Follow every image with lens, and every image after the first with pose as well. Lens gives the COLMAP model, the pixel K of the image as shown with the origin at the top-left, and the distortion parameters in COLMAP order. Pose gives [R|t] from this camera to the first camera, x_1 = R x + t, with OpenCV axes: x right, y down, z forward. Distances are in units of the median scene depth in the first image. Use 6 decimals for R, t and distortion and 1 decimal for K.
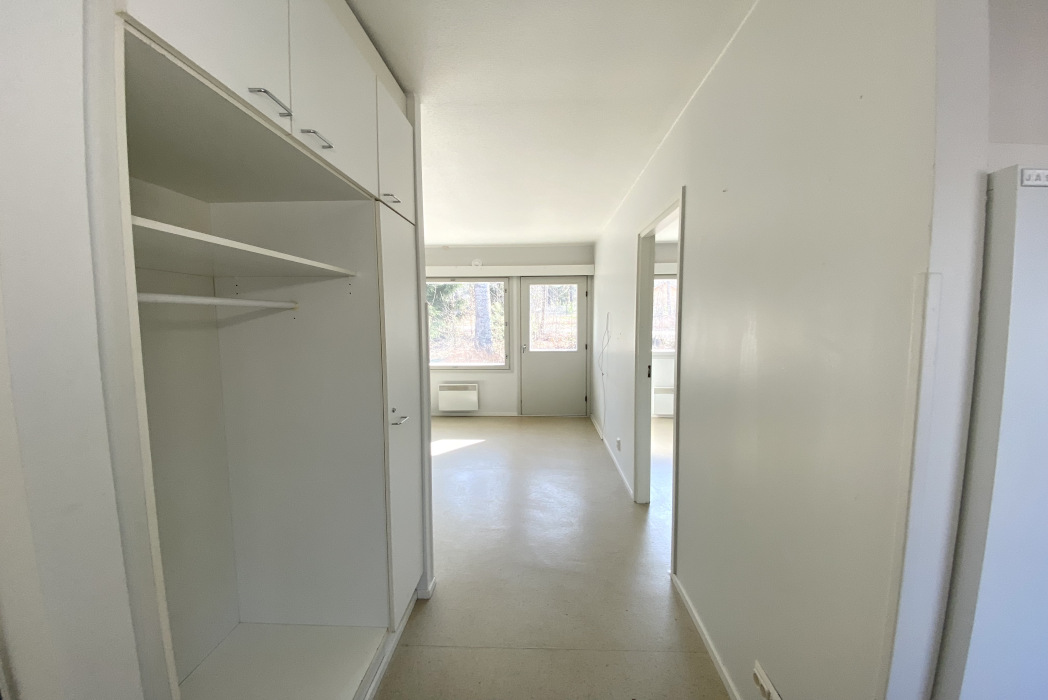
lens RADIAL K [[404.7, 0, 524.0], [0, 404.7, 350.0], [0, 0, 1]] dist [-0.047685, -0.000434]
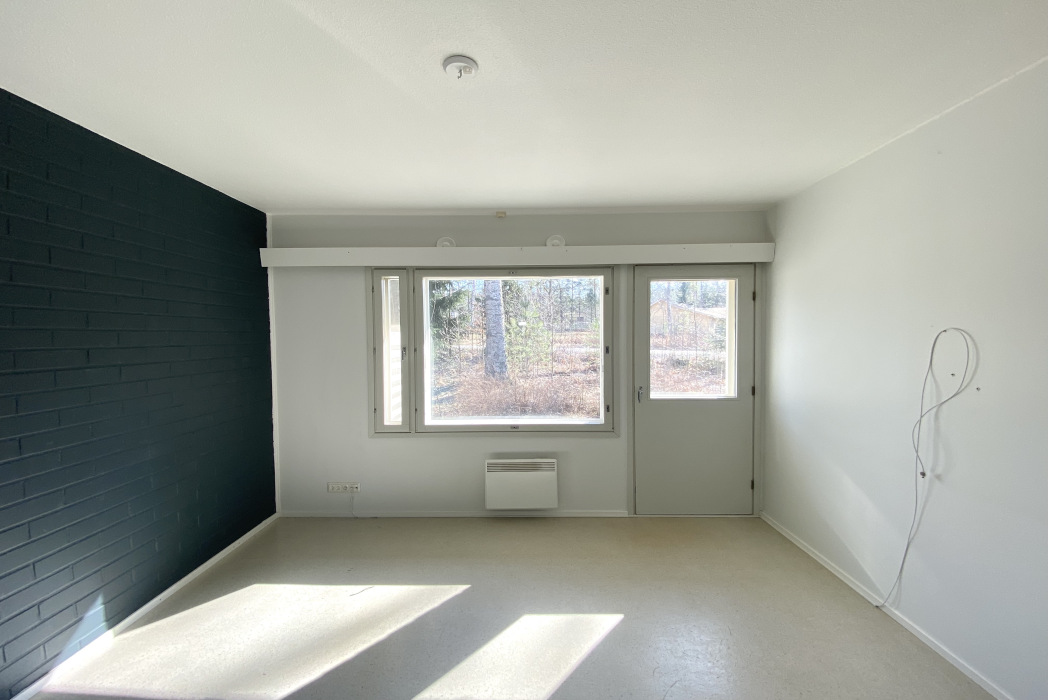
lens RADIAL K [[404.7, 0, 524.0], [0, 404.7, 350.0], [0, 0, 1]] dist [-0.047685, -0.000434]
pose [[0.999384, -0.007231, 0.034330, -0.177893], [0.008729, 0.999007, -0.043699, -0.041041], [-0.033980, 0.043971, 0.998455, 0.446176]]
